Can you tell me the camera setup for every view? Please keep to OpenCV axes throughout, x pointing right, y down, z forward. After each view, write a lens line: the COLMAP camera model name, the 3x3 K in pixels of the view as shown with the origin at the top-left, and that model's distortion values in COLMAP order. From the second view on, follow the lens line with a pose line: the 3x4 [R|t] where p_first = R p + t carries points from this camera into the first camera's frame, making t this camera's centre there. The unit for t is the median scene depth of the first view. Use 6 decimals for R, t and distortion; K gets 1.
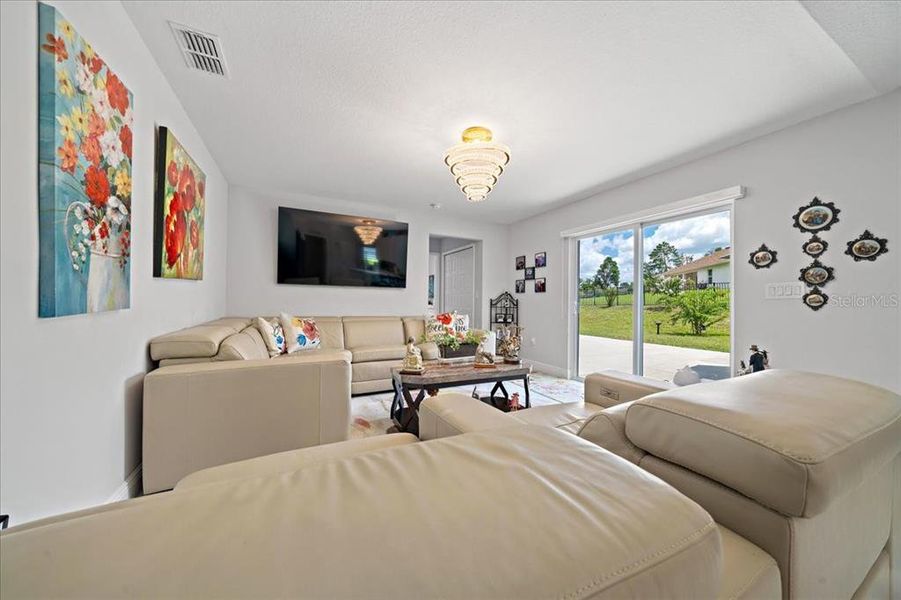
lens RADIAL K [[305.4, 0, 450.5], [0, 305.4, 300.0], [0, 0, 1]] dist [-0.000455, 0.000064]
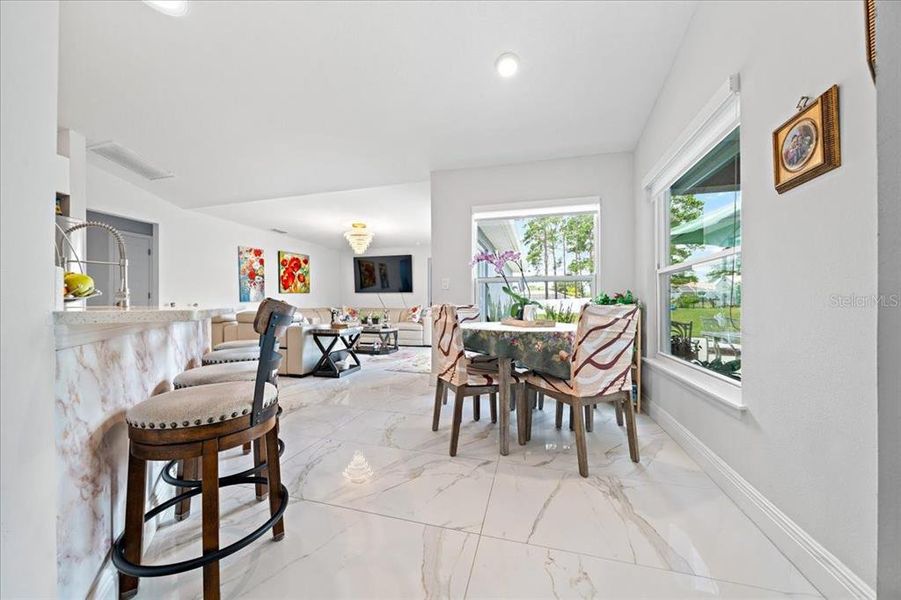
lens RADIAL K [[305.4, 0, 450.5], [0, 305.4, 300.0], [0, 0, 1]] dist [-0.000455, 0.000064]
pose [[0.735739, -0.013180, -0.677137, 2.844541], [0.009729, 0.999913, -0.008891, 0.057510], [0.677196, -0.000046, 0.735803, -0.267004]]
